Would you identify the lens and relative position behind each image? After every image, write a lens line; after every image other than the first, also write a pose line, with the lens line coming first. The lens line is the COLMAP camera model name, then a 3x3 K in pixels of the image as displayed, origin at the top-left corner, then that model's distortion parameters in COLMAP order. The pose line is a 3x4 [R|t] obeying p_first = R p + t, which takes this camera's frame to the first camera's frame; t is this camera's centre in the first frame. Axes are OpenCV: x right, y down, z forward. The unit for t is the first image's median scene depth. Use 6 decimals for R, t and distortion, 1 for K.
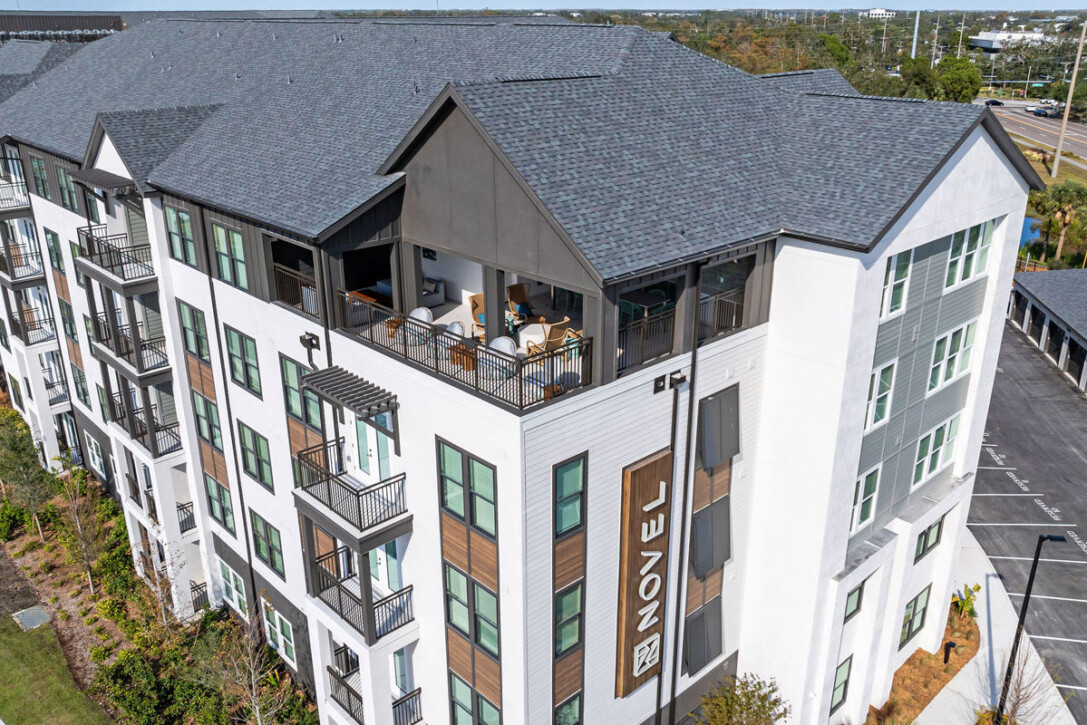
lens RADIAL K [[930.3, 0, 543.5], [0, 930.3, 362.5], [0, 0, 1]] dist [-0.066563, -0.001934]
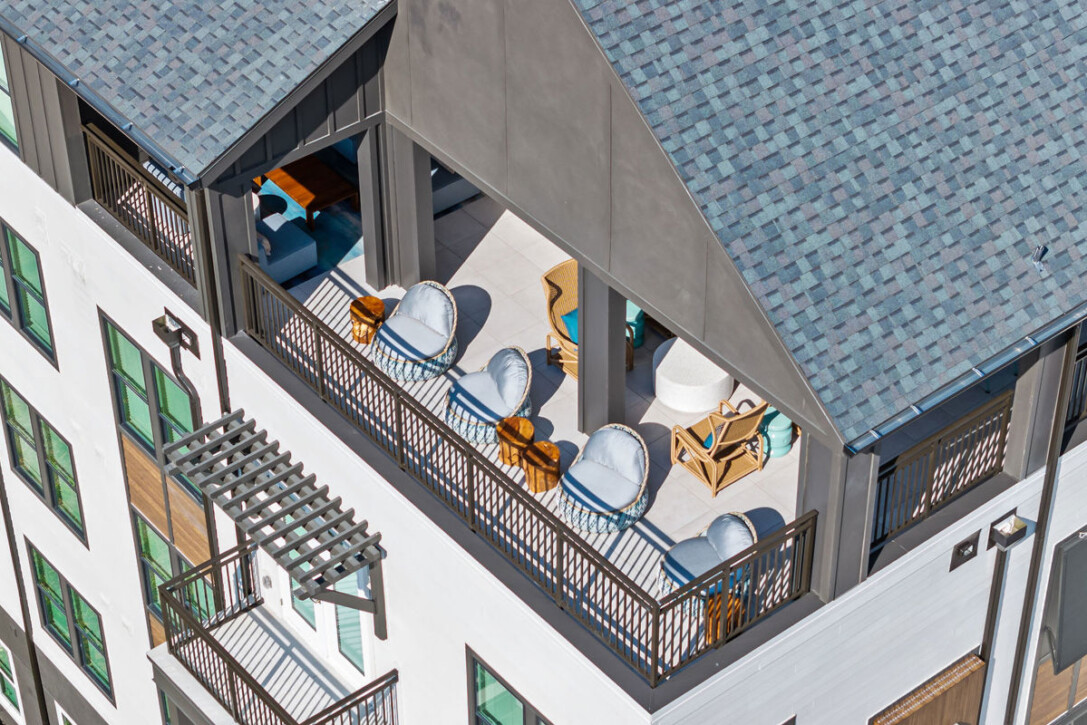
lens RADIAL K [[2557.0, 0, 543.5], [0, 2557.0, 362.5], [0, 0, 1]] dist [-0.128546, 0.752973]
pose [[0.997475, 0.041839, -0.057383, -0.011262], [-0.021490, 0.947972, 0.317627, -0.457407], [0.067687, -0.315591, 0.946478, -0.151423]]
